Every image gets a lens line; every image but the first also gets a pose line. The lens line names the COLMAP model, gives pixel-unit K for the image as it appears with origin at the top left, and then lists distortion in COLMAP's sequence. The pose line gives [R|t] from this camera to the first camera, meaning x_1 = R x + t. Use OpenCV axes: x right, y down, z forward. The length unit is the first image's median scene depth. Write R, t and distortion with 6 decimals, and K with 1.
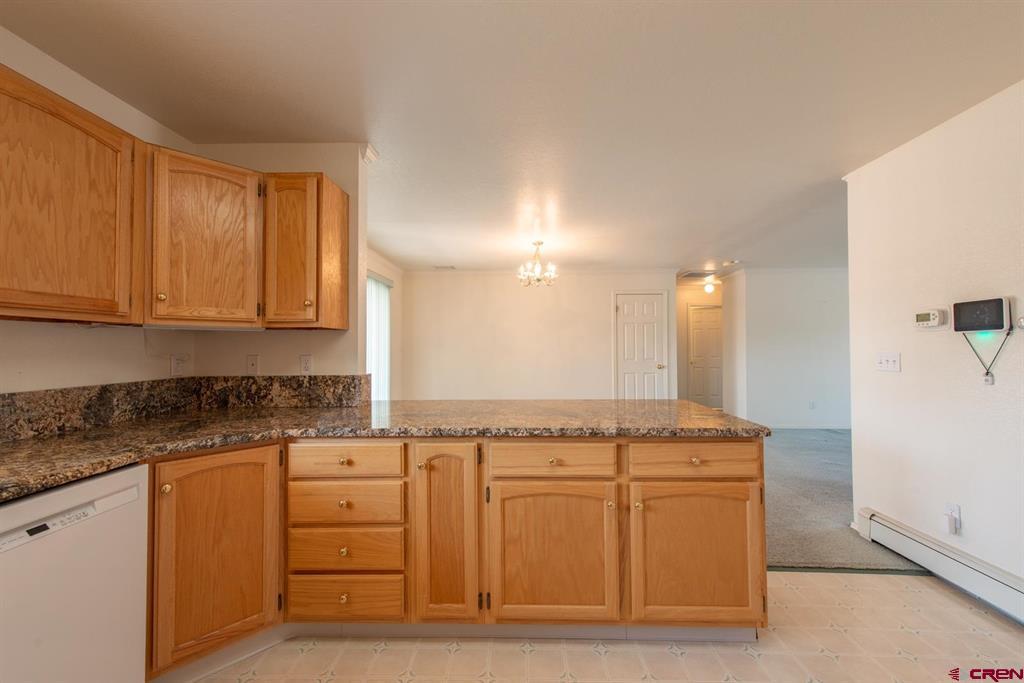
lens RADIAL K [[402.2, 0, 510.7], [0, 402.2, 341.5], [0, 0, 1]] dist [0.009591, -0.002187]
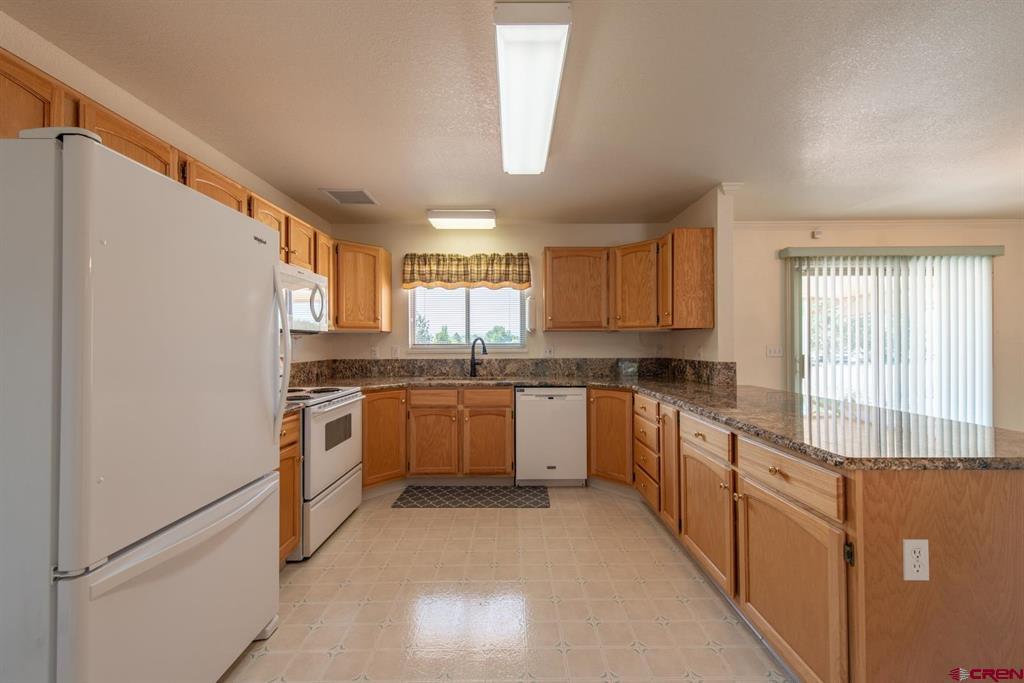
lens RADIAL K [[402.2, 0, 508.6], [0, 402.2, 338.8], [0, 0, 1]] dist [0.009591, -0.002187]
pose [[0.018887, -0.005000, -0.999809, 1.272479], [0.017051, 0.999844, -0.004678, 0.001578], [0.999676, -0.016959, 0.018970, 0.387302]]
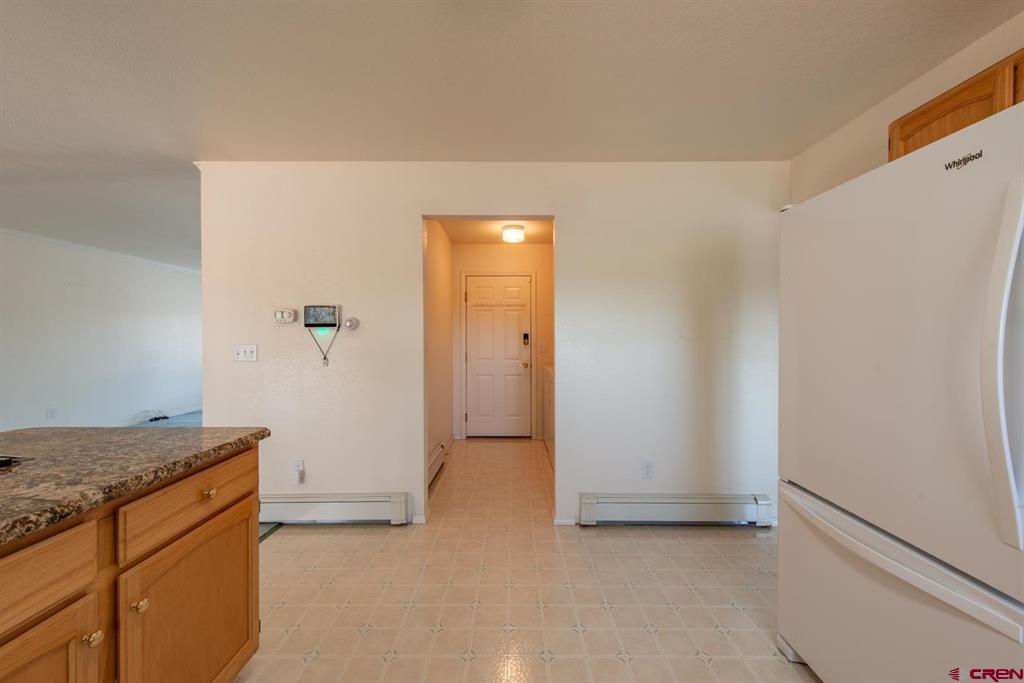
lens RADIAL K [[402.2, 0, 518.5], [0, 402.2, 340.5], [0, 0, 1]] dist [0.009591, -0.002187]
pose [[-0.043342, 0.000402, 0.999060, -0.280630], [-0.015541, 0.999879, -0.001076, 0.009726], [-0.998939, -0.015573, -0.043330, 0.449044]]
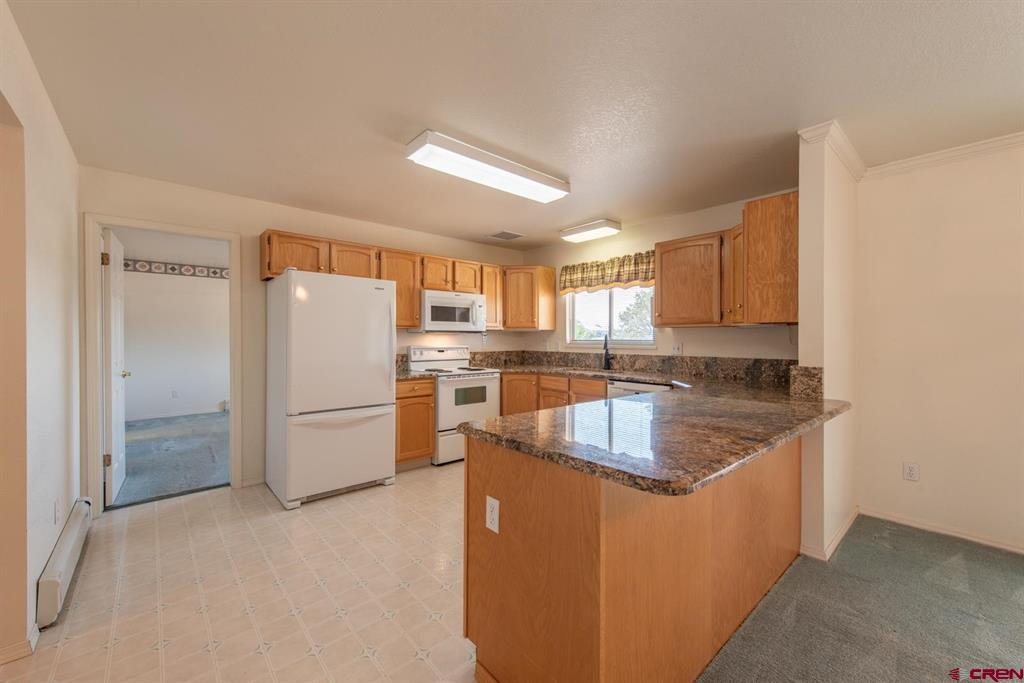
lens RADIAL K [[402.2, 0, 510.9], [0, 402.2, 340.6], [0, 0, 1]] dist [0.009591, -0.002187]
pose [[-0.735974, 0.007208, -0.676971, 1.149090], [0.011033, 0.999938, -0.001348, 0.016629], [0.676920, -0.008462, -0.736008, 1.717580]]
